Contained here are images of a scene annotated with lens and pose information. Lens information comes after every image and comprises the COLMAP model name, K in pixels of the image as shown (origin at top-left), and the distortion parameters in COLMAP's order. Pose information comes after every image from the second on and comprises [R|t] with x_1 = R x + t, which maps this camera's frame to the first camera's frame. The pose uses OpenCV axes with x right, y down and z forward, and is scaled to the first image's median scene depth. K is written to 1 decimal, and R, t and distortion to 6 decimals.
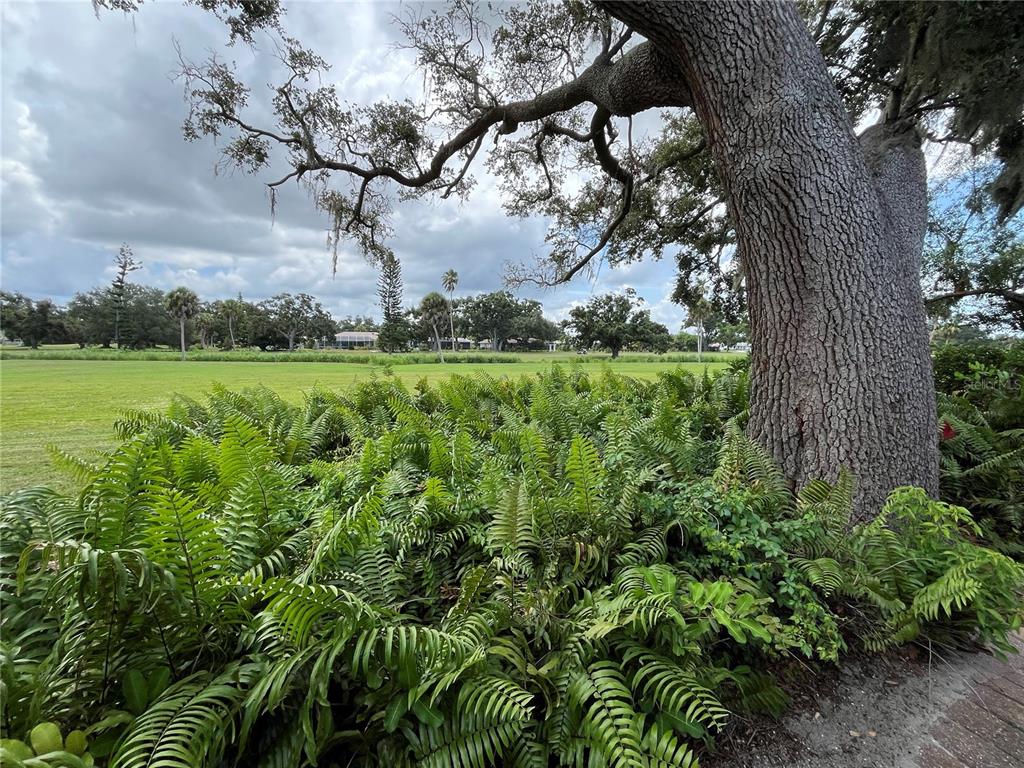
lens RADIAL K [[444.8, 0, 510.4], [0, 444.8, 385.1], [0, 0, 1]] dist [-0.003518, 0.000154]
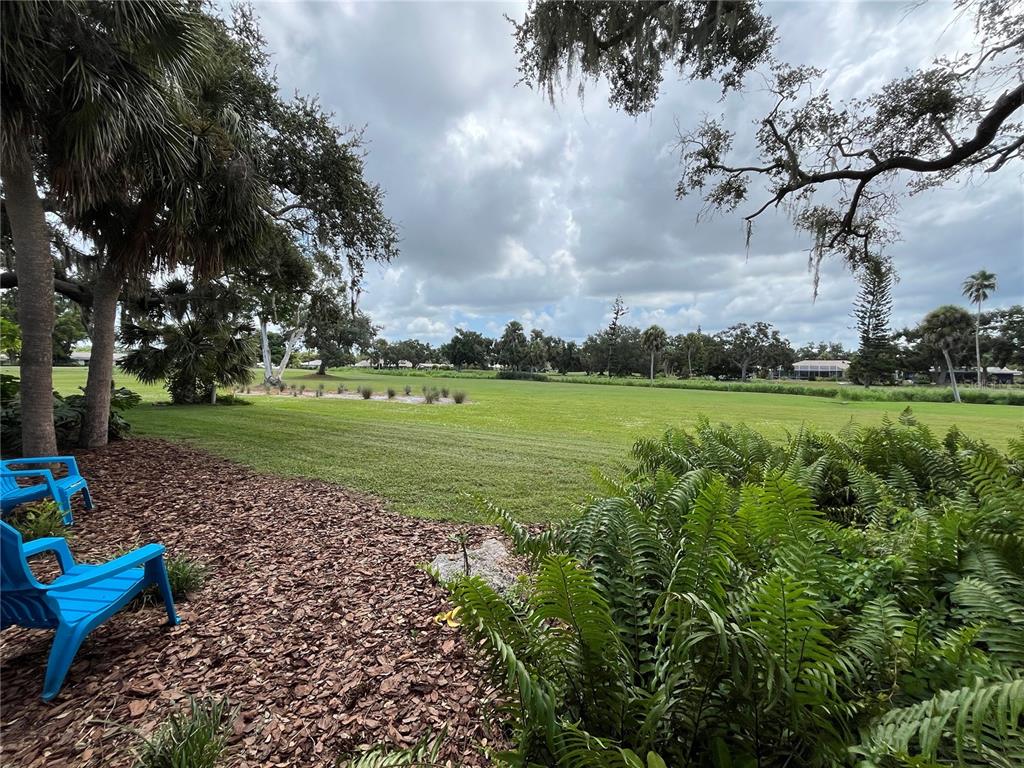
lens RADIAL K [[444.8, 0, 511.3], [0, 444.8, 384.1], [0, 0, 1]] dist [-0.003518, 0.000154]
pose [[0.593445, 0.028529, -0.804369, -0.007704], [-0.083035, 0.996209, -0.025929, -0.000936], [0.800580, 0.082178, 0.593565, 0.000539]]
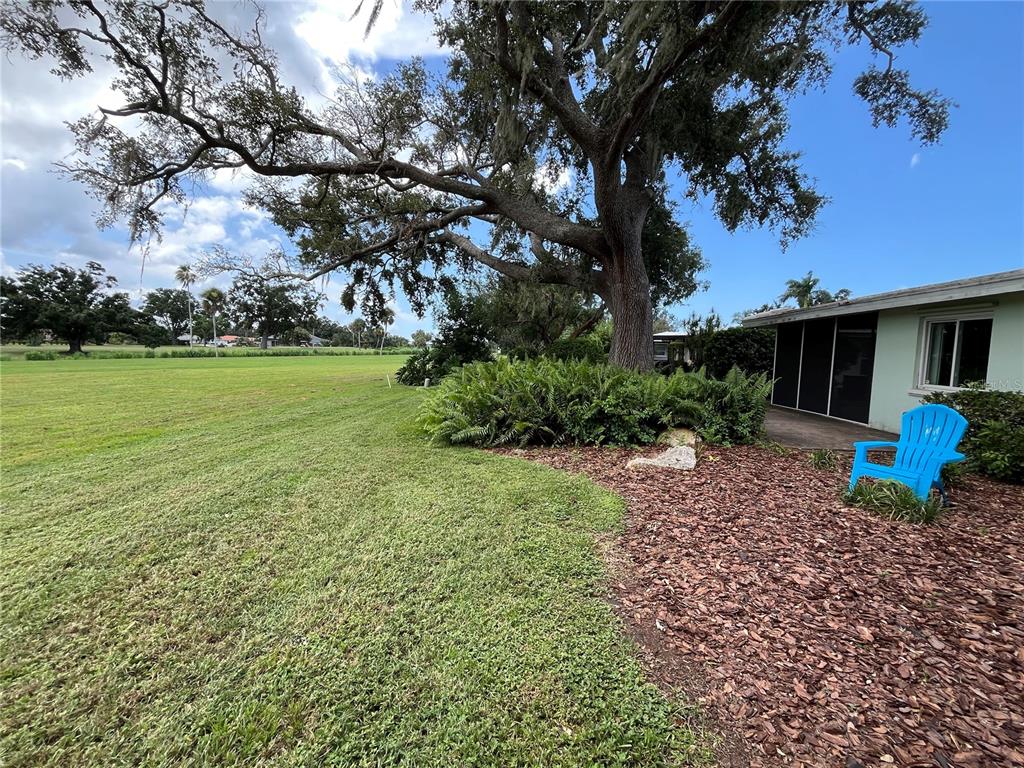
lens RADIAL K [[444.8, 0, 509.4], [0, 444.8, 383.4], [0, 0, 1]] dist [-0.003518, 0.000154]
pose [[0.443544, -0.065645, 0.893845, -0.189001], [0.057161, 0.997356, 0.044883, -0.001992], [-0.894428, 0.031185, 0.446124, 0.022674]]
